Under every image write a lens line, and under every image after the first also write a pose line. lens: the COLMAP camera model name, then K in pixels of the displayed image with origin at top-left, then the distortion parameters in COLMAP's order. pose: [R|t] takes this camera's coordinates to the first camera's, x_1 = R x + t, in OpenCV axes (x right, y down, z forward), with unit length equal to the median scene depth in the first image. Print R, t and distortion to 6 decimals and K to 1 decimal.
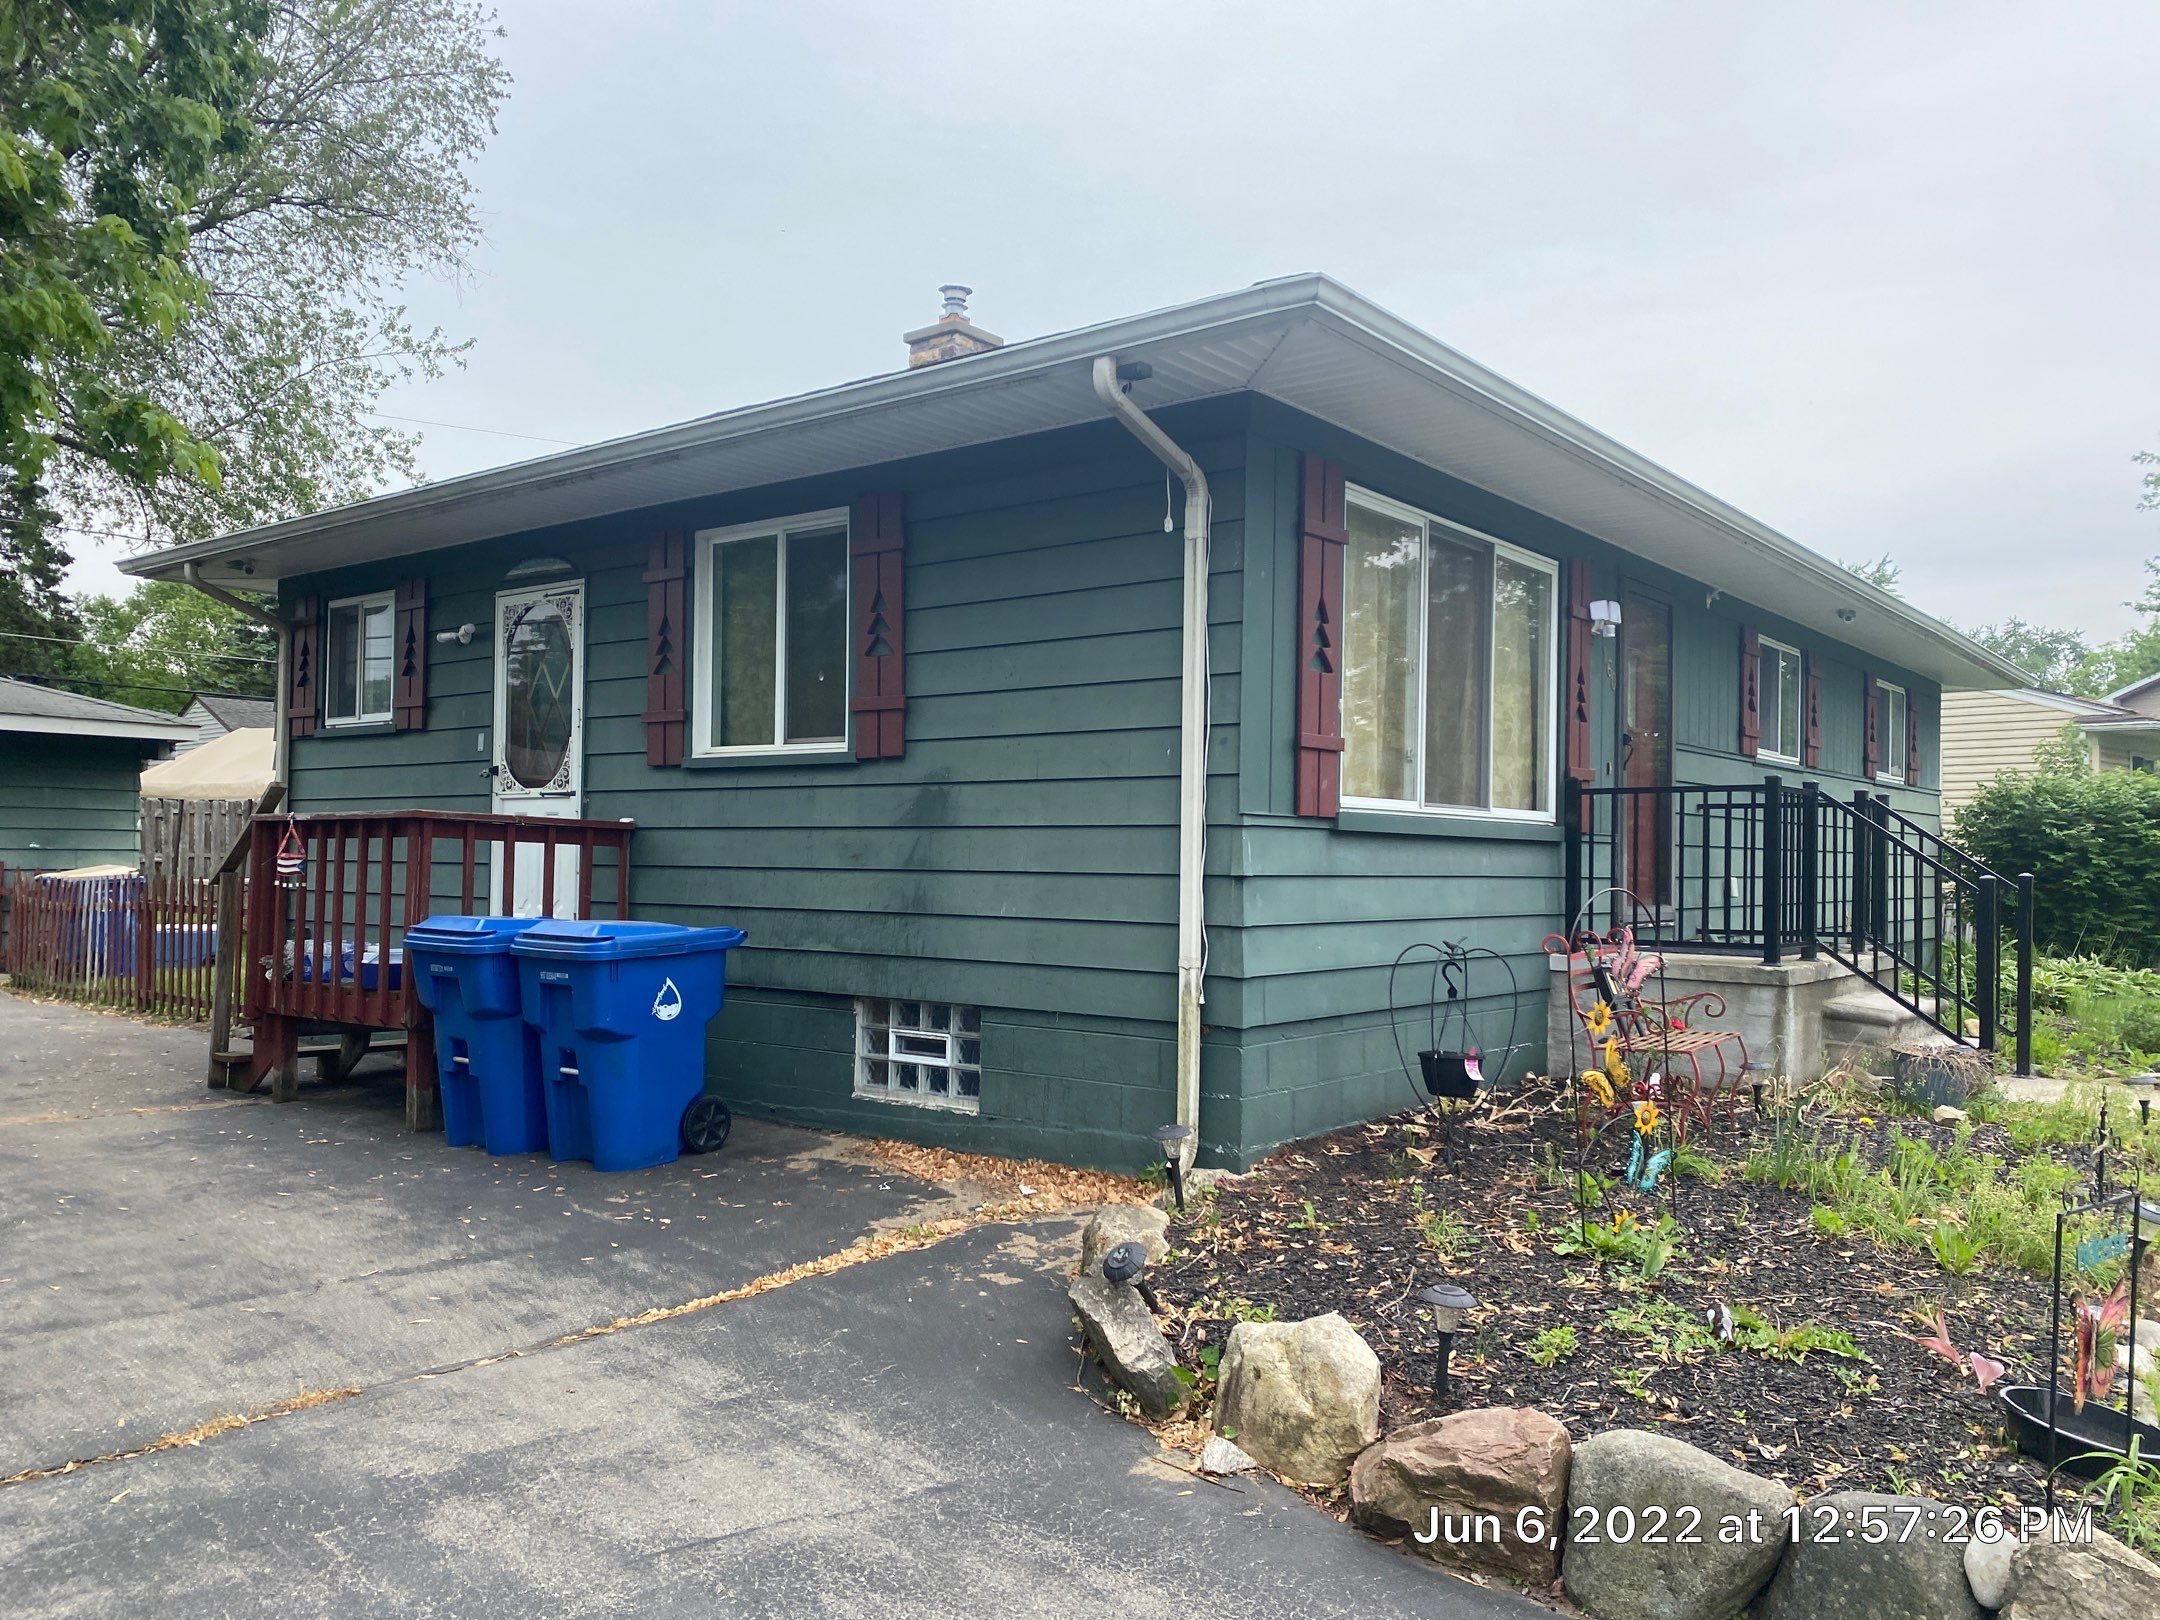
lens RADIAL K [[1615.3, 0, 1115.8], [0, 1615.3, 856.2], [0, 0, 1]] dist [0.035193, -0.046071]
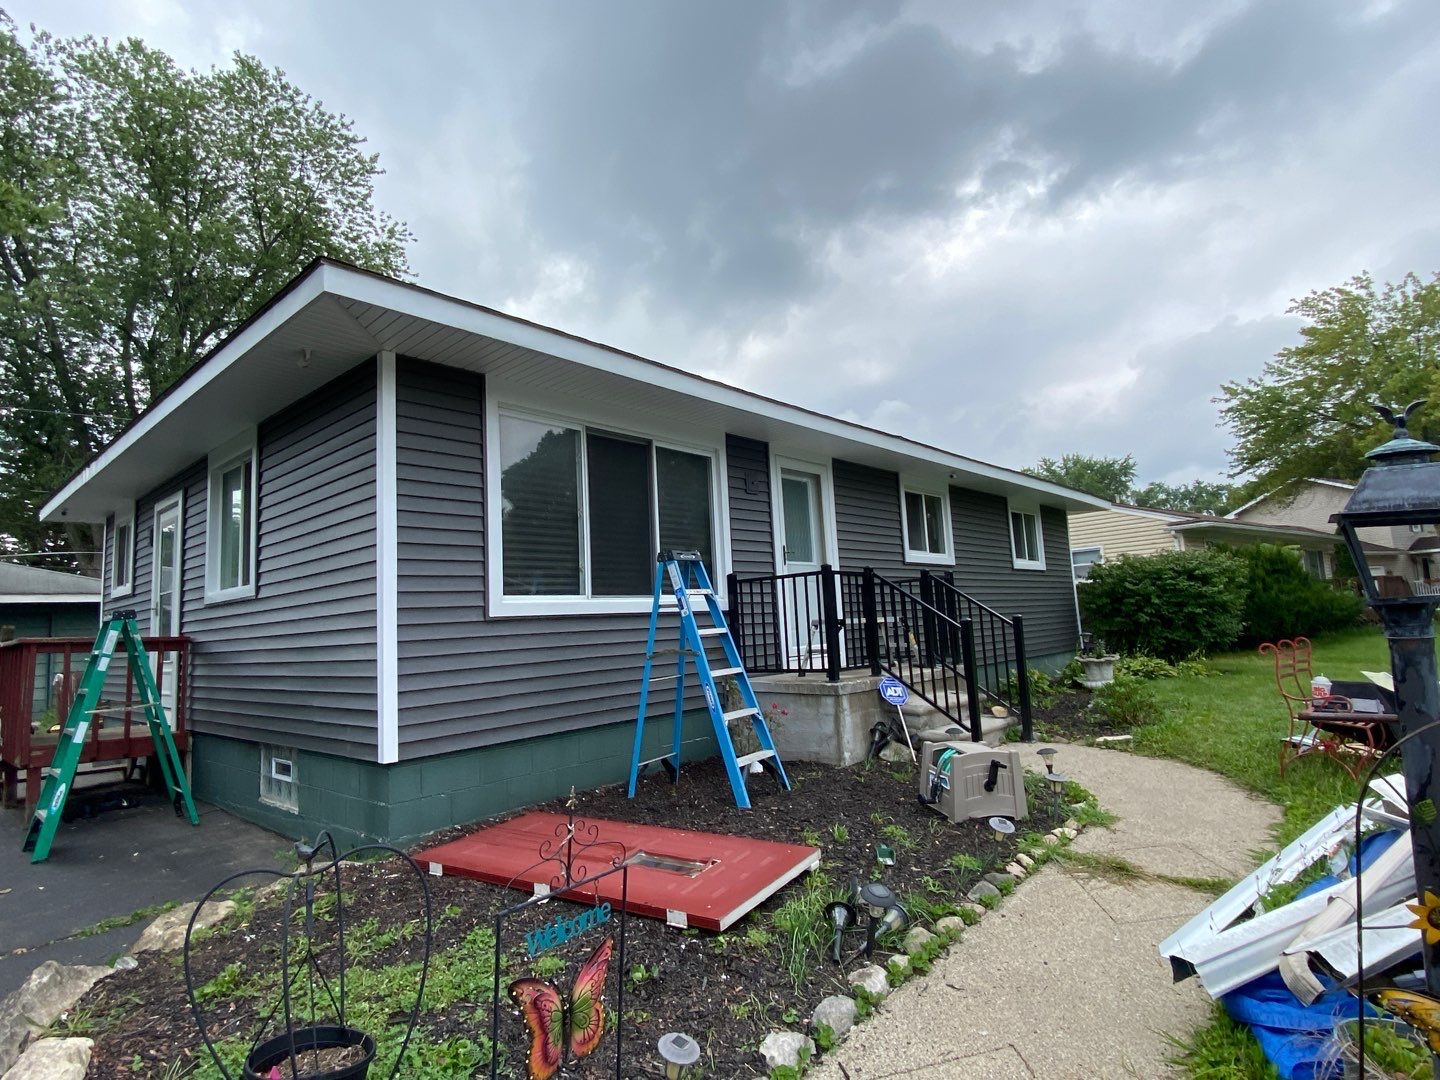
lens RADIAL K [[778.5, 0, 714.4], [0, 778.5, 536.4], [0, 0, 1]] dist [0.005239, -0.012050]
pose [[0.995661, -0.072116, -0.058808, 0.363735], [0.064747, 0.990803, -0.118813, 0.008626], [0.066836, 0.114490, 0.991174, 0.229230]]
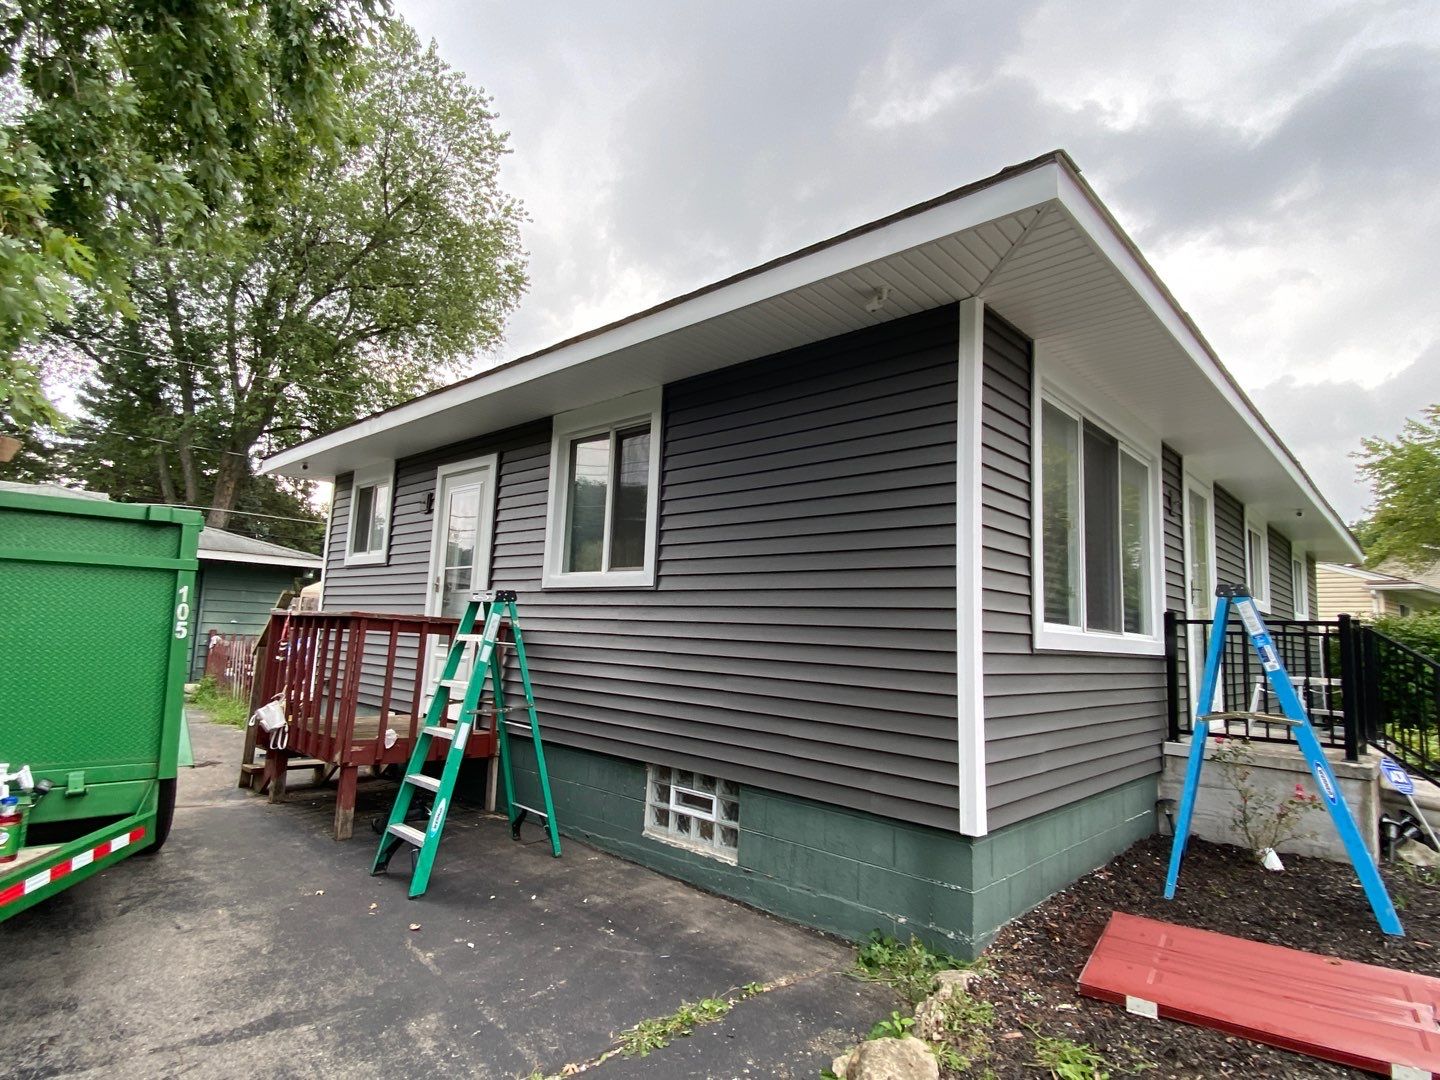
lens RADIAL K [[778.5, 0, 719.4], [0, 778.5, 538.2], [0, 0, 1]] dist [0.005239, -0.012050]
pose [[0.994797, 0.019153, -0.100056, -0.039770], [-0.031719, 0.991580, -0.125554, -0.016582], [0.096809, 0.128074, 0.987028, 0.340332]]
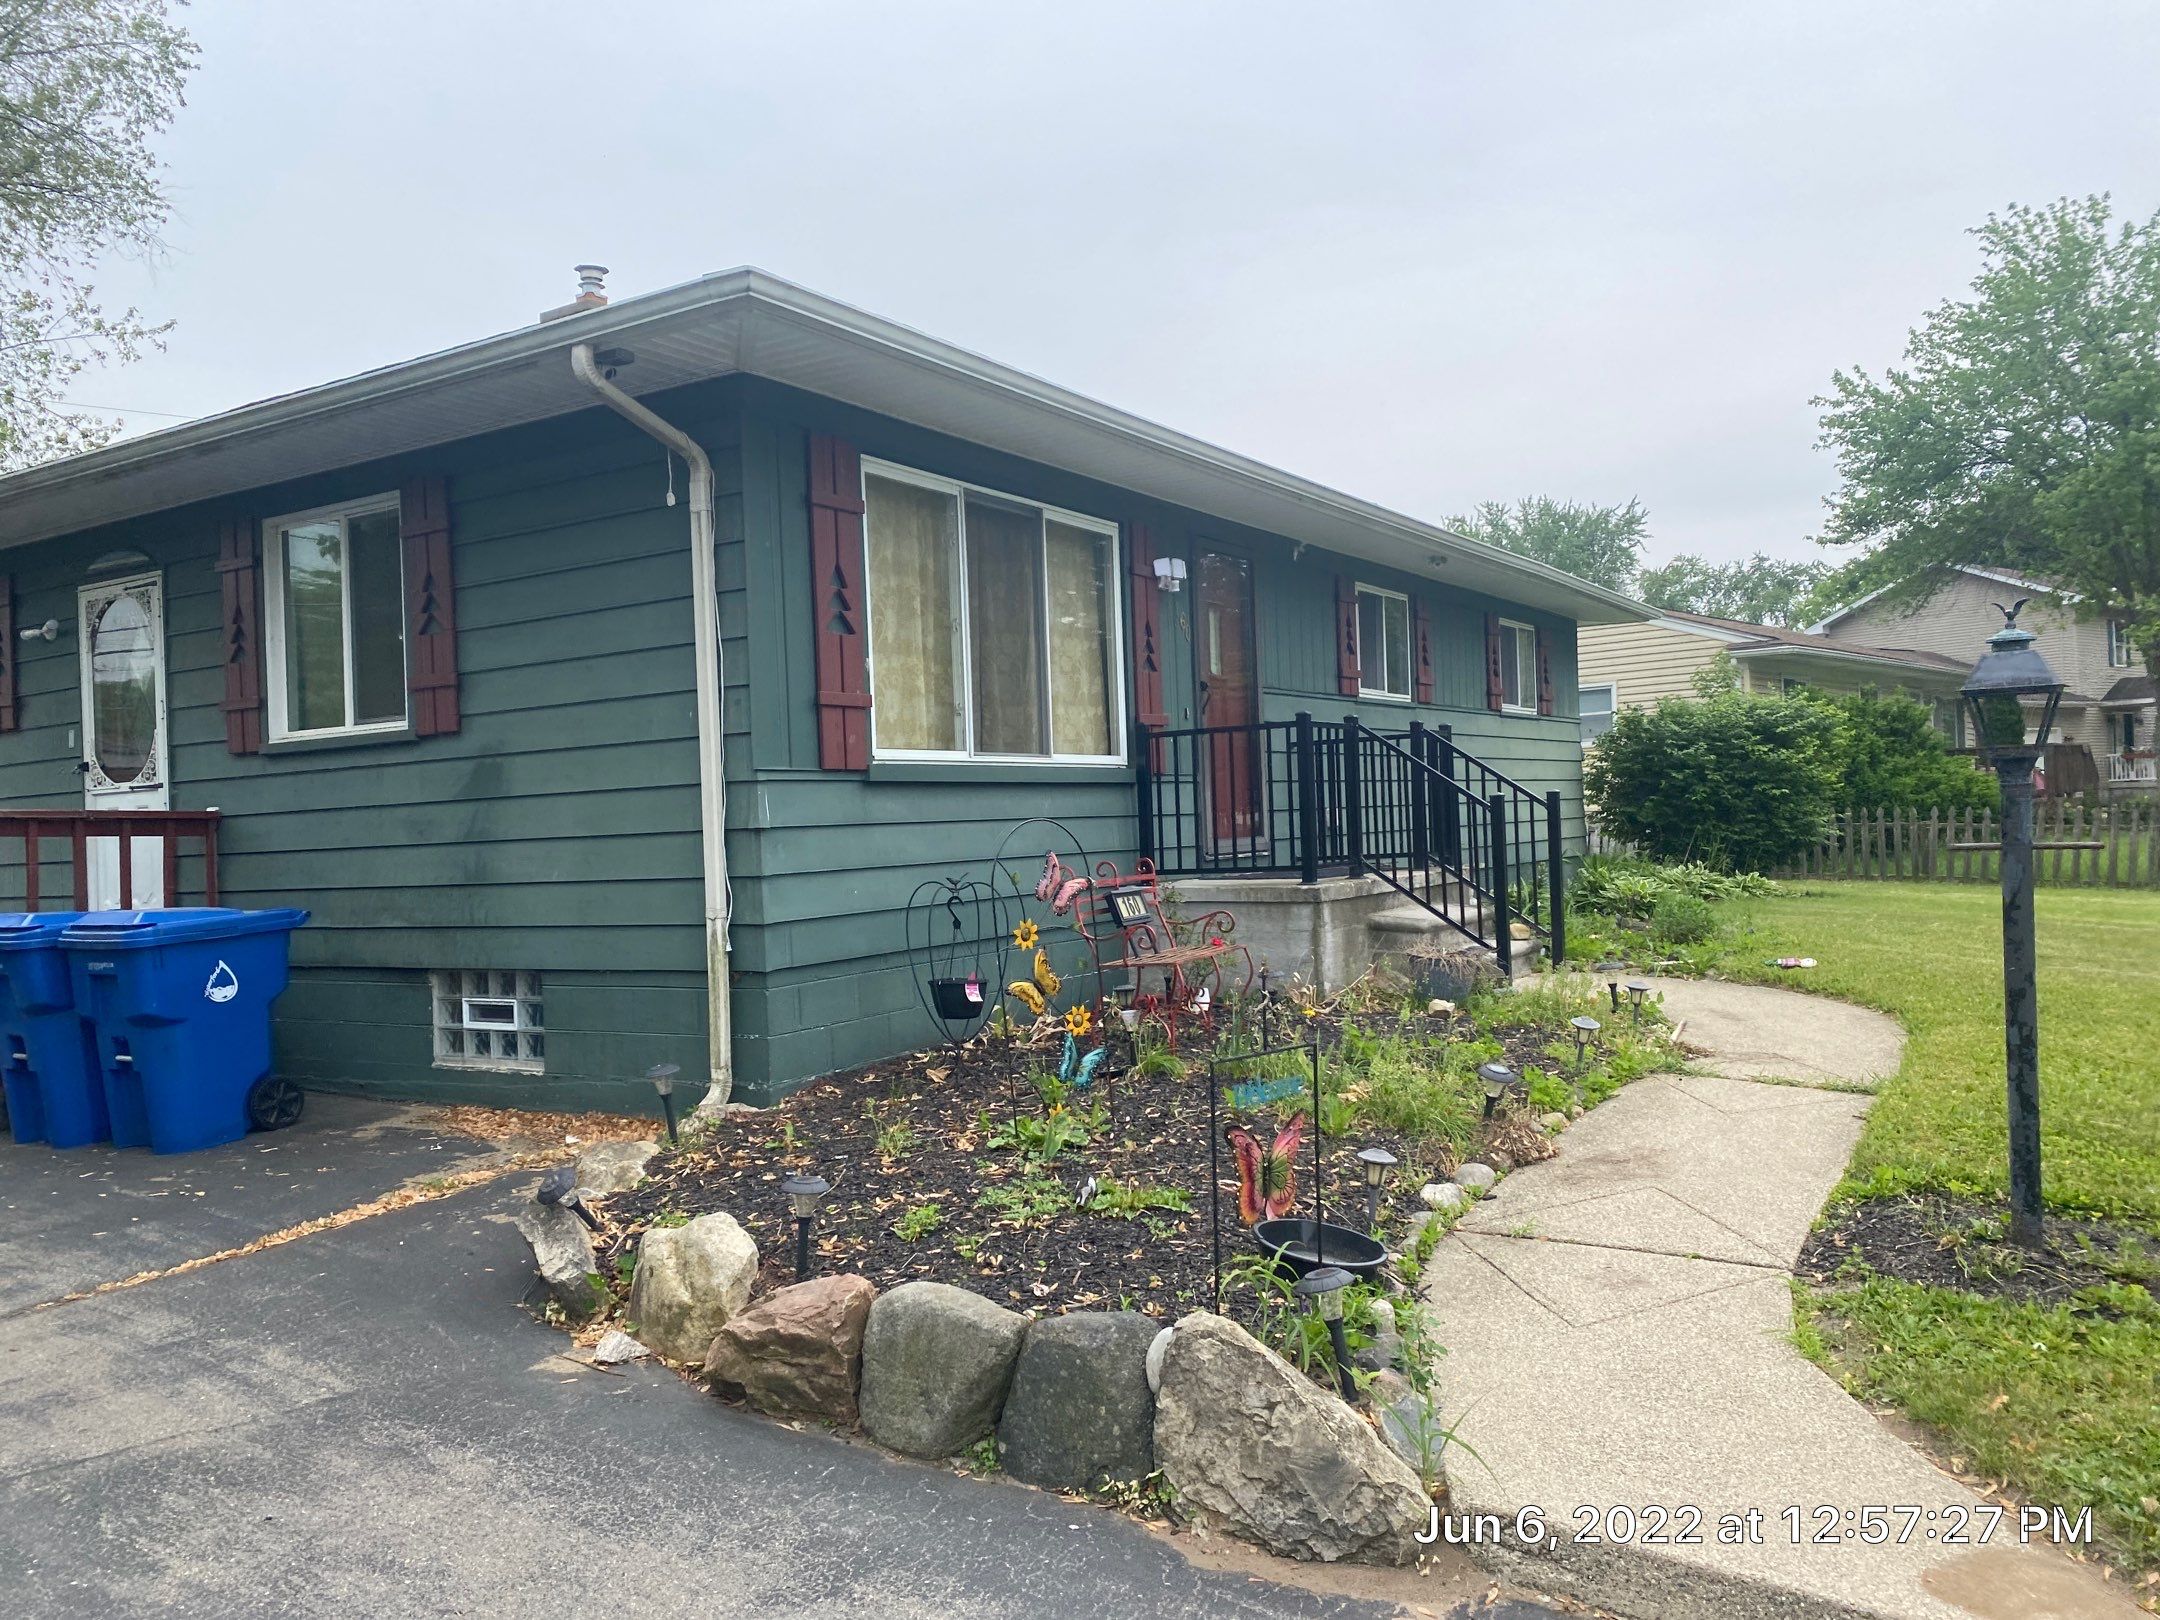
lens RADIAL K [[1615.3, 0, 1106.8], [0, 1615.3, 826.8], [0, 0, 1]] dist [0.035193, -0.046071]
pose [[0.991930, -0.055212, 0.114133, 0.154779], [0.054724, 0.998474, 0.007403, 0.013347], [-0.114367, -0.001098, 0.993438, -0.073507]]
